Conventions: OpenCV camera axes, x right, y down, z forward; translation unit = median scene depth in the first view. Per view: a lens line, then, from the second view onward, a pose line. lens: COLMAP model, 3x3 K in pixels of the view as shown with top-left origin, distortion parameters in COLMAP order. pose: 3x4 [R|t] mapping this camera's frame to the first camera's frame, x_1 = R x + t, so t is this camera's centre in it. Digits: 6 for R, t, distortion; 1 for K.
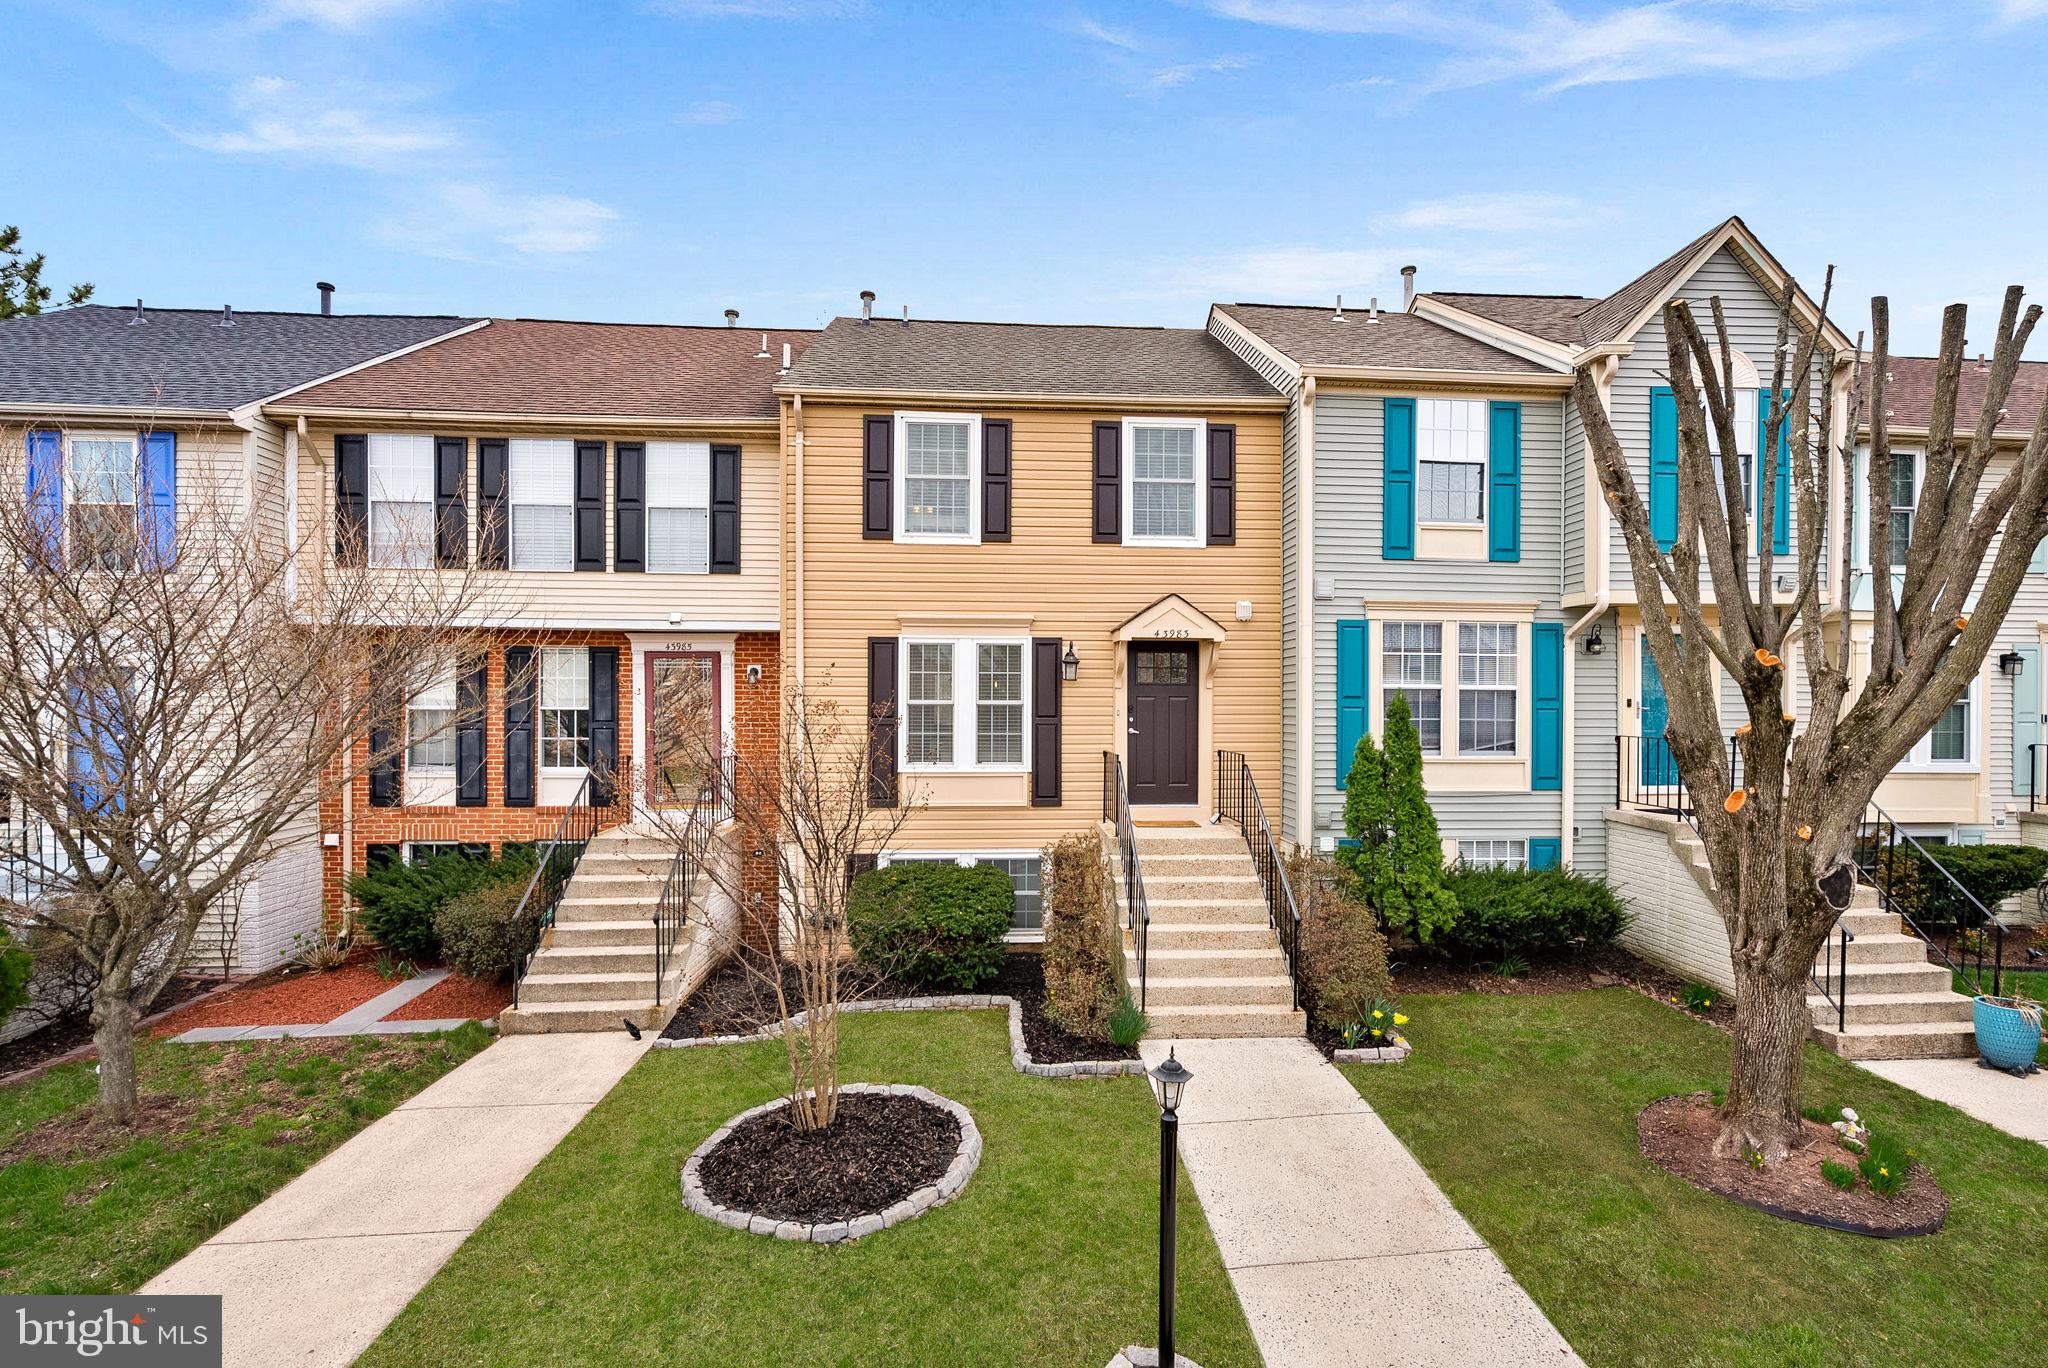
lens RADIAL K [[992.3, 0, 1024.3], [0, 992.3, 708.9], [0, 0, 1]] dist [-0.002269, 0.000930]
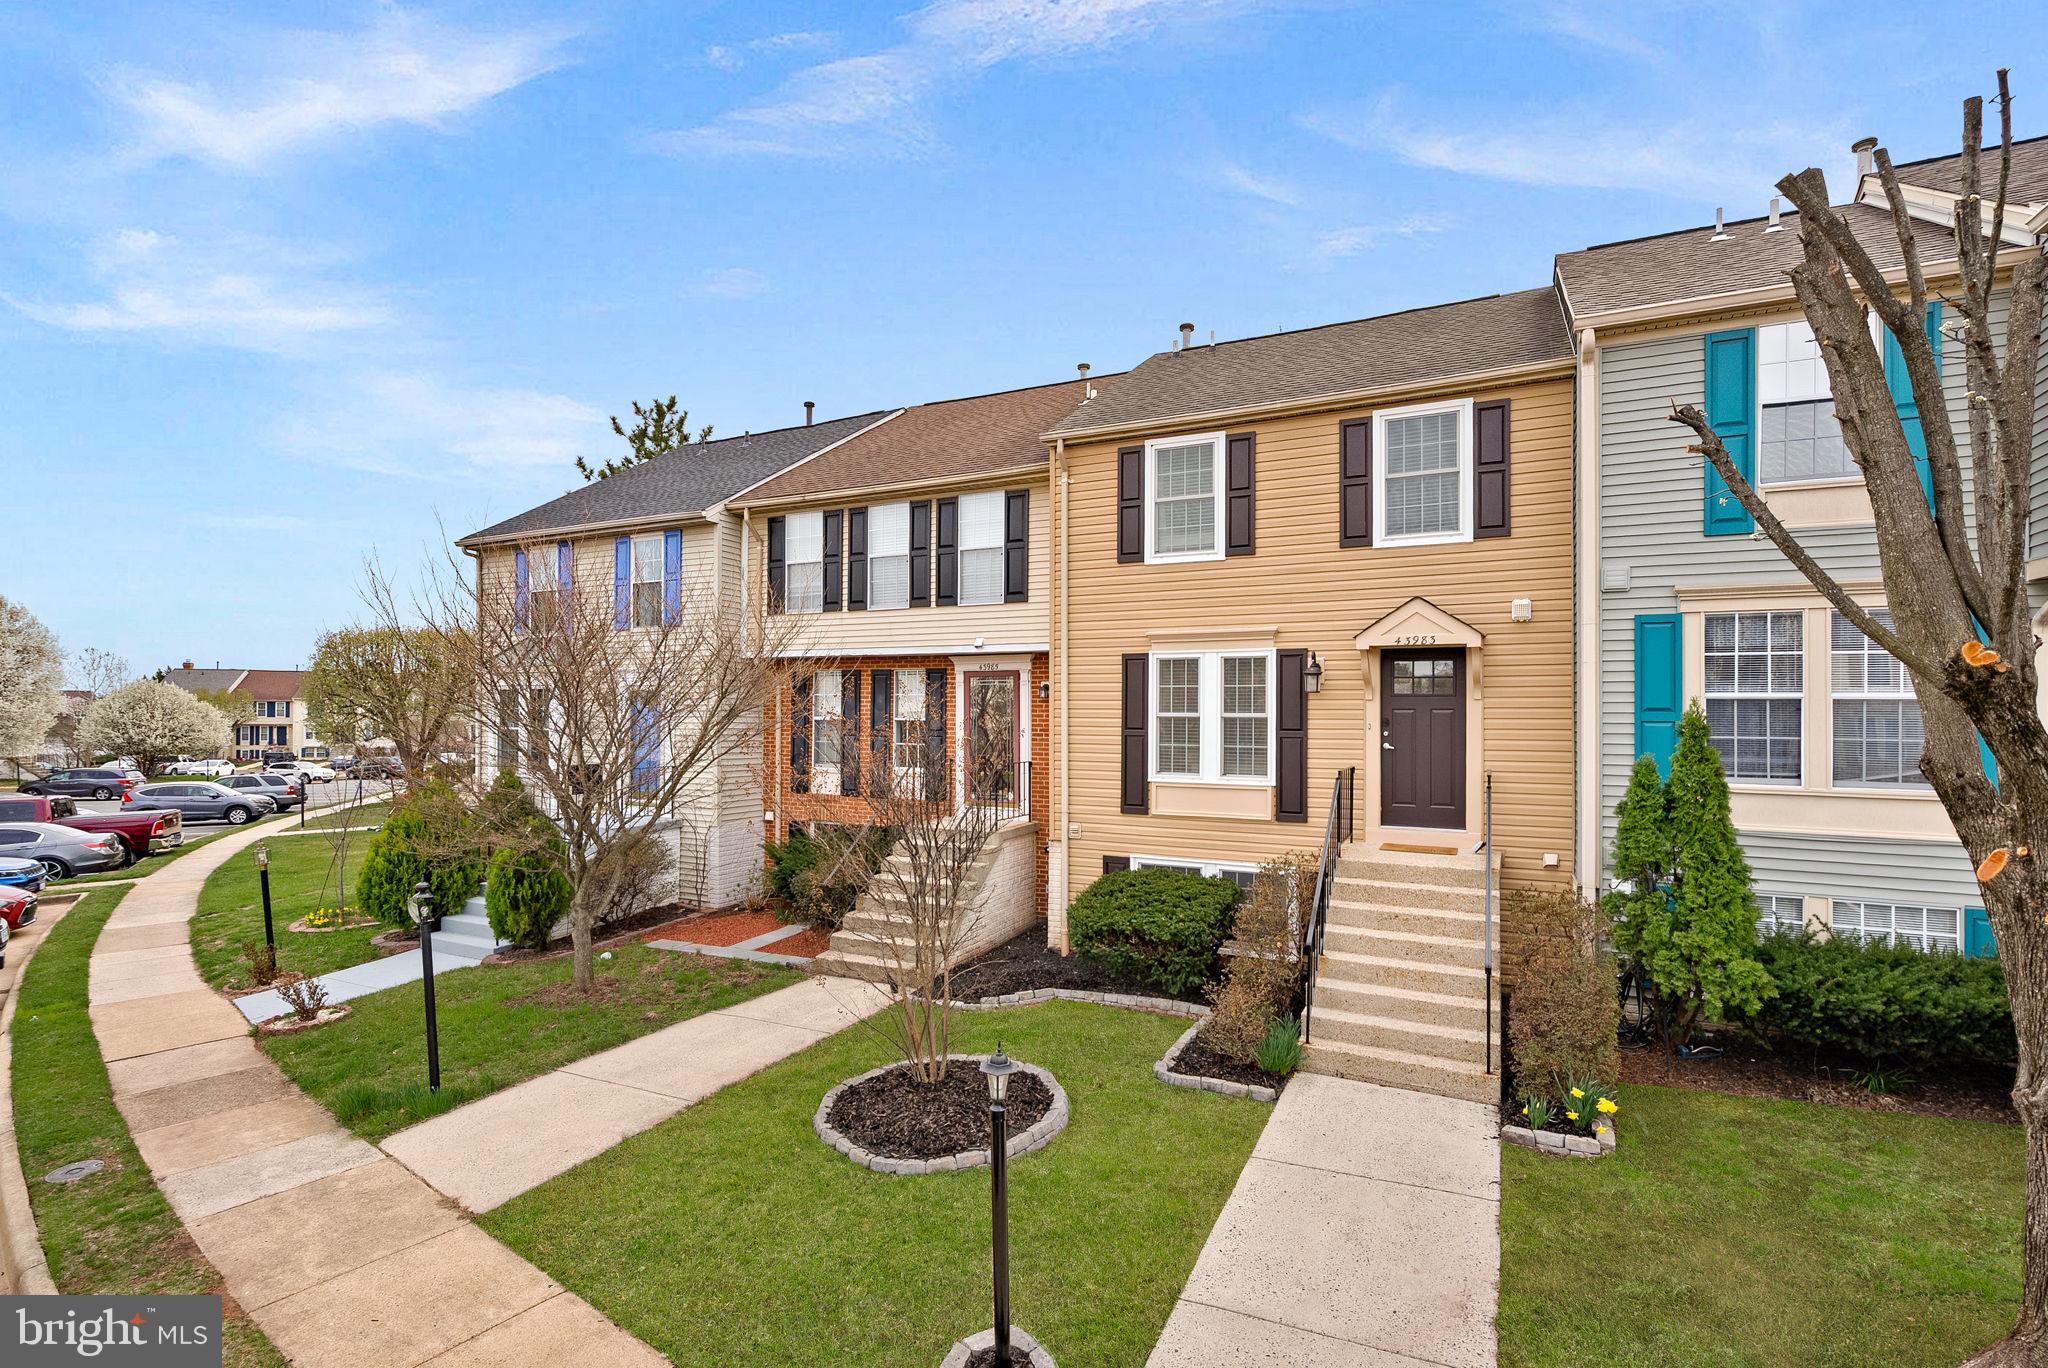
lens RADIAL K [[971.7, 0, 1022.2], [0, 971.7, 701.2], [0, 0, 1]] dist [-0.000264, 0.001071]
pose [[0.851193, -0.005785, -0.524821, 0.299296], [-0.003638, 0.999850, -0.016921, -0.003231], [0.524841, 0.016312, 0.851044, 0.049146]]
